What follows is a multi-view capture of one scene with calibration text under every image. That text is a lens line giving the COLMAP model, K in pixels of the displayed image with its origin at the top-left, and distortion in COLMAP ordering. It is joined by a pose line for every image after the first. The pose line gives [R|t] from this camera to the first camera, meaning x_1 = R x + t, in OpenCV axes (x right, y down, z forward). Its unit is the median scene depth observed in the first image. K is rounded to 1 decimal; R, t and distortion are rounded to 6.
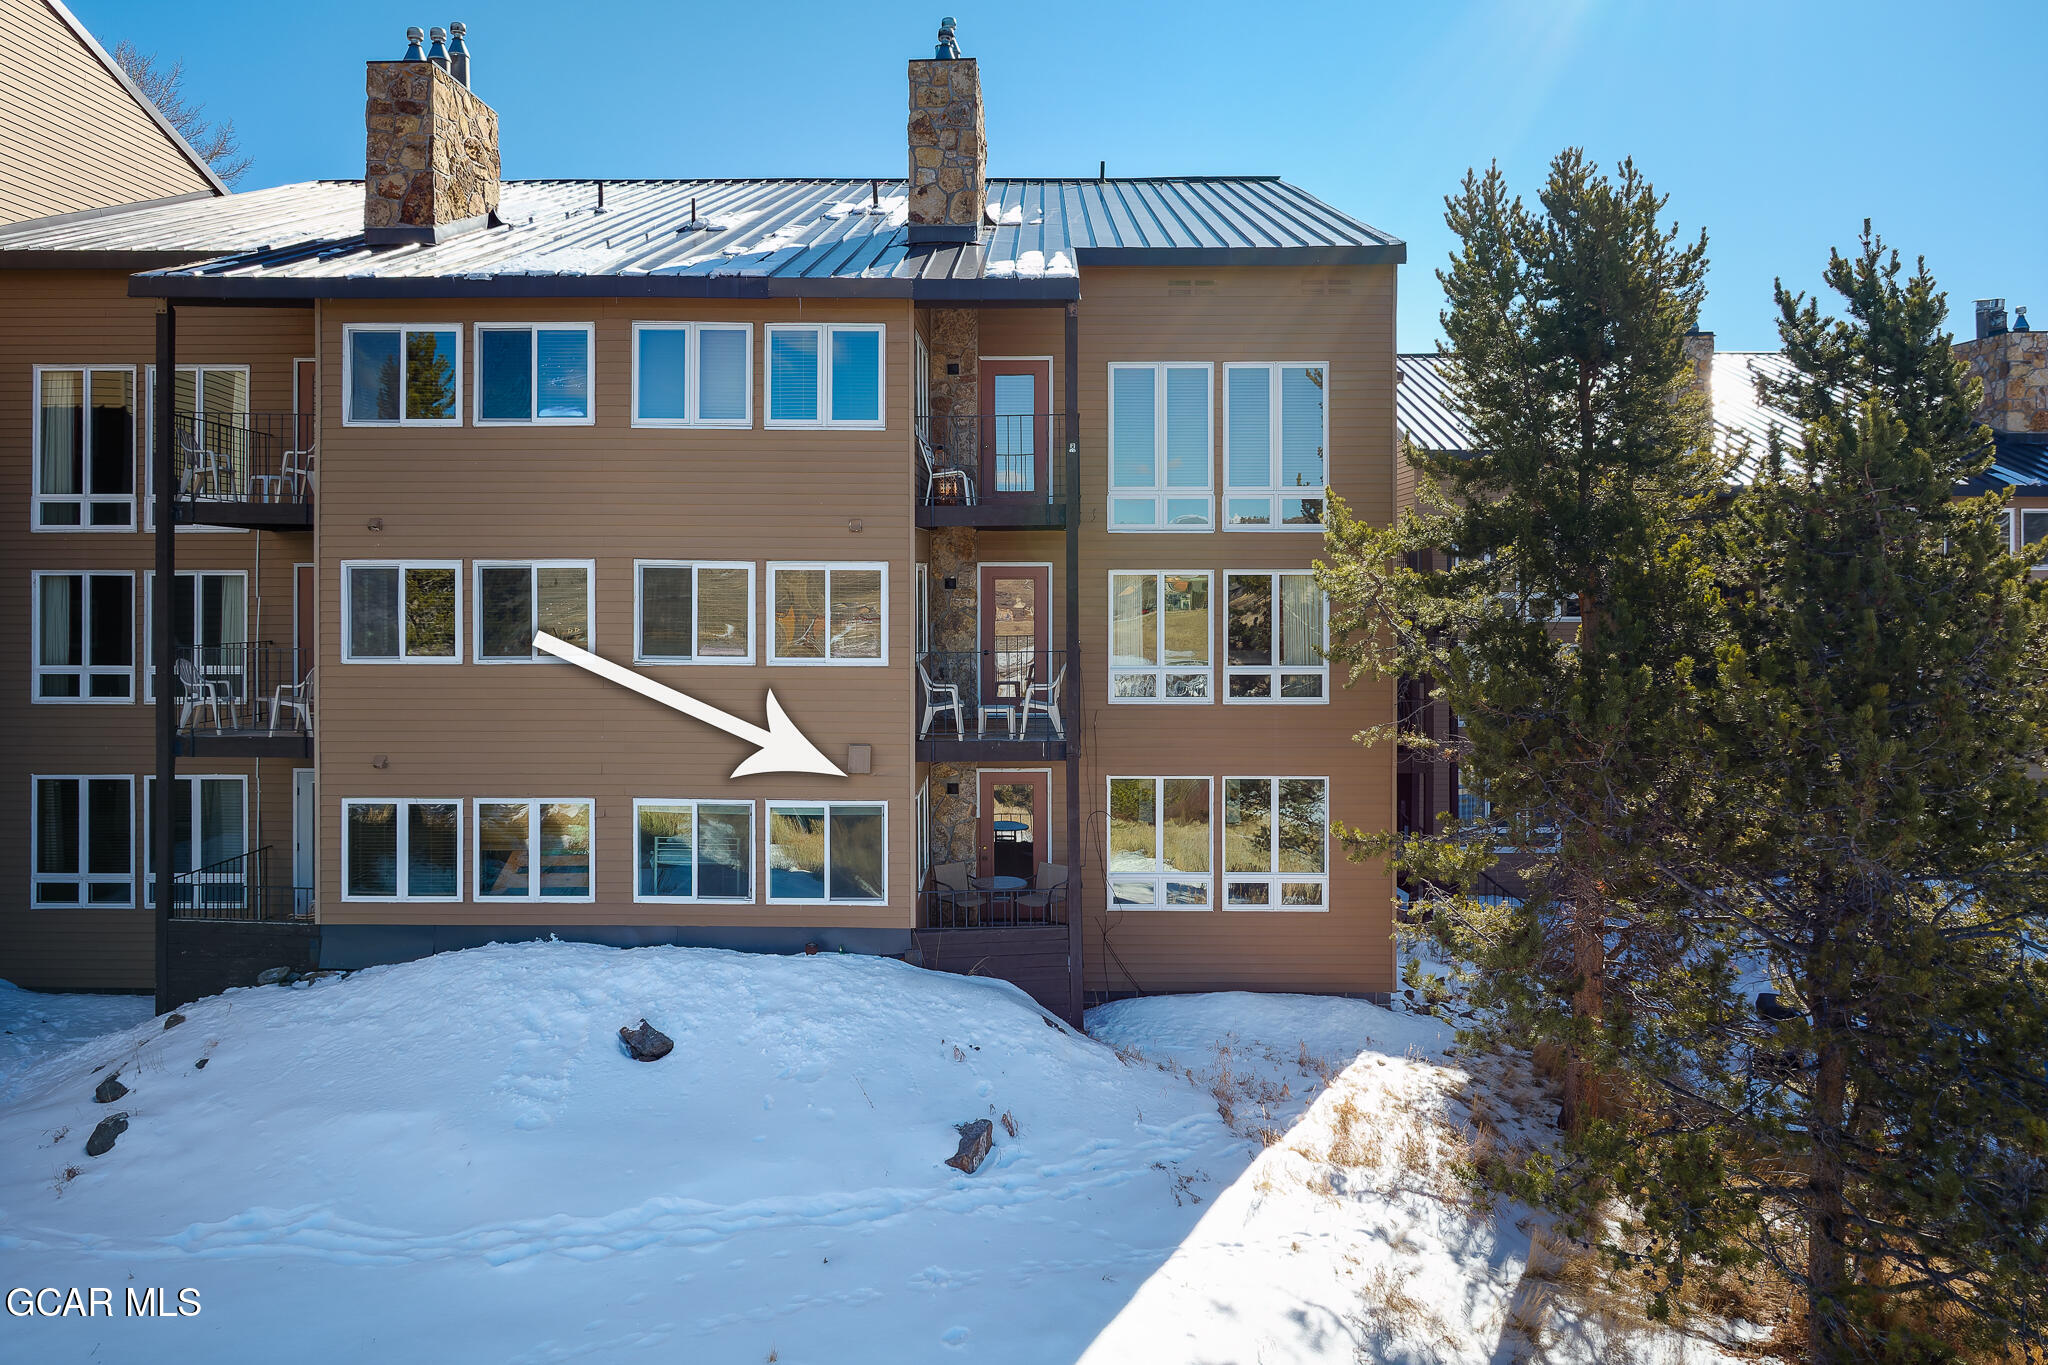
lens RADIAL K [[1407.4, 0, 1034.2], [0, 1407.4, 599.5], [0, 0, 1]] dist [0.000389, -0.001212]
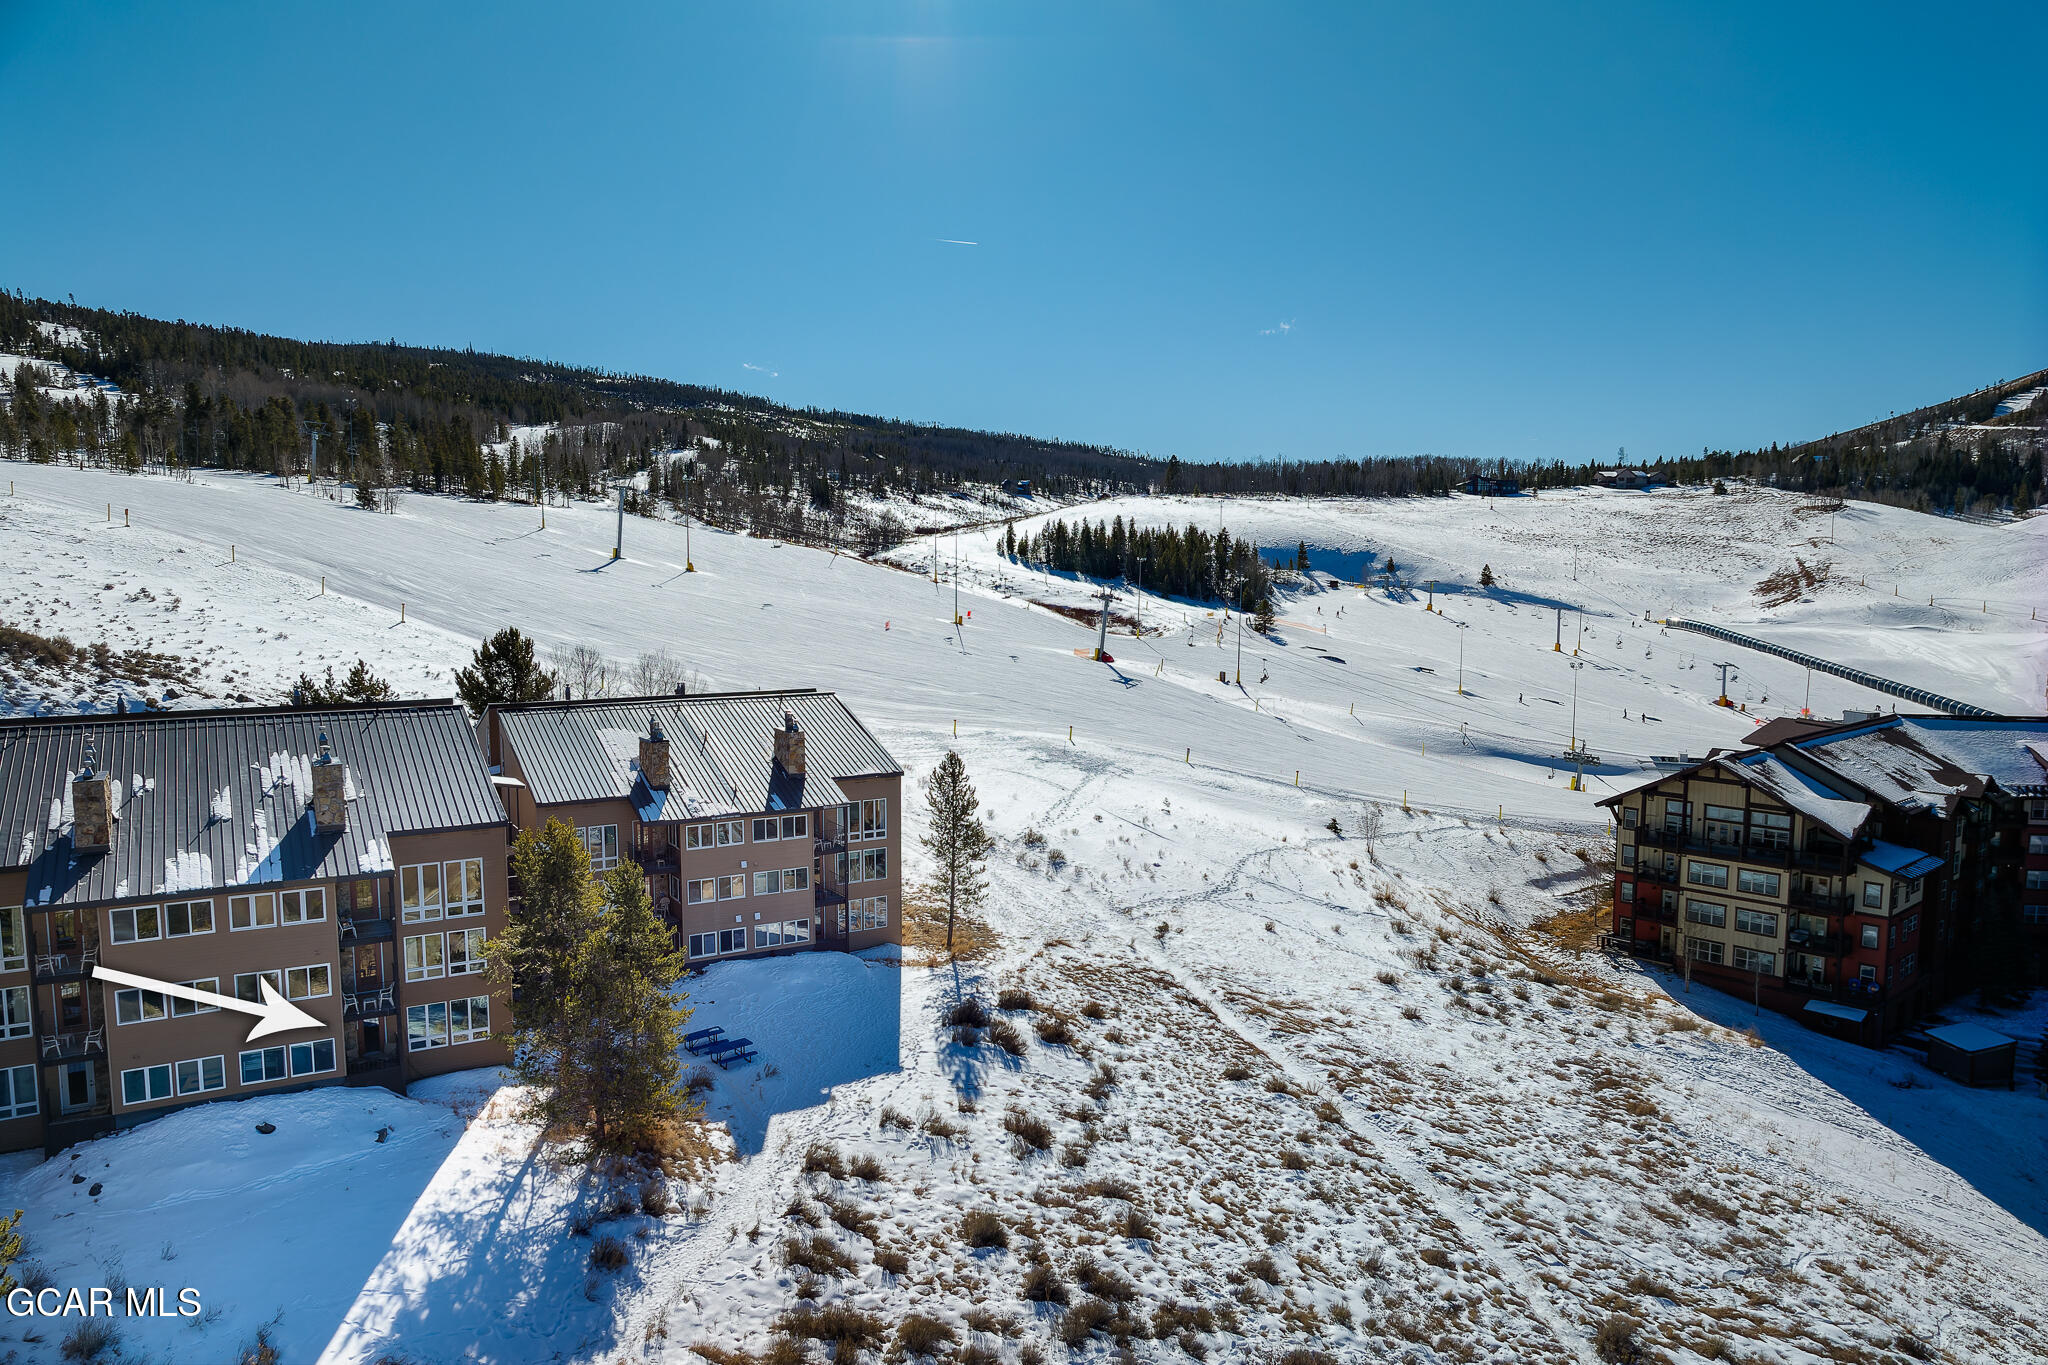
lens RADIAL K [[1386.9, 0, 1061.0], [0, 1386.9, 704.4], [0, 0, 1]] dist [0.003494, 0.001536]
pose [[0.851438, -0.057372, 0.521307, -0.291134], [-0.000388, 0.993929, 0.110019, -0.918054], [-0.524454, -0.093877, 0.846247, -2.348676]]
